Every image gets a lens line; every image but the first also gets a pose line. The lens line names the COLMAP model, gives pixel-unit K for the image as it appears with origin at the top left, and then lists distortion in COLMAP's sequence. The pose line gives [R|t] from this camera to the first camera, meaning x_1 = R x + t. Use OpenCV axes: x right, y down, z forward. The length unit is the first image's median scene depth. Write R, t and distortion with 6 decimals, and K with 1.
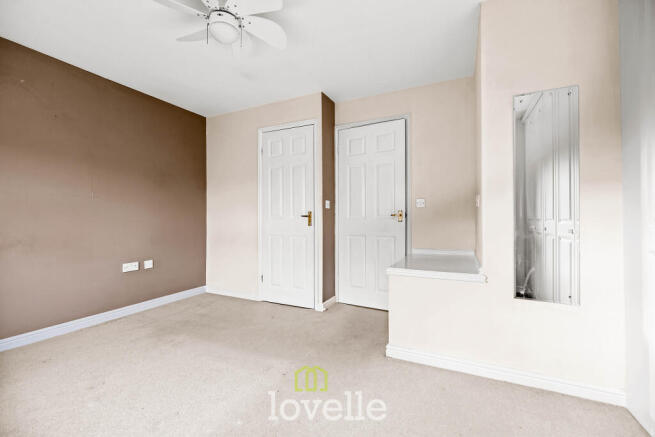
lens RADIAL K [[279.3, 0, 326.0], [0, 279.3, 217.5], [0, 0, 1]] dist [0.001901, -0.000283]
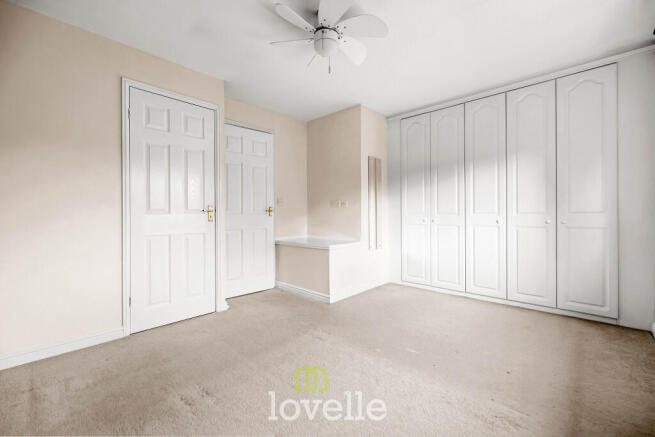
lens RADIAL K [[279.3, 0, 327.3], [0, 279.3, 217.2], [0, 0, 1]] dist [0.001901, -0.000283]
pose [[0.284524, -0.009531, 0.958622, -0.805753], [-0.002643, 0.999939, 0.010726, 0.004991], [-0.958665, -0.005586, 0.284481, 0.378219]]
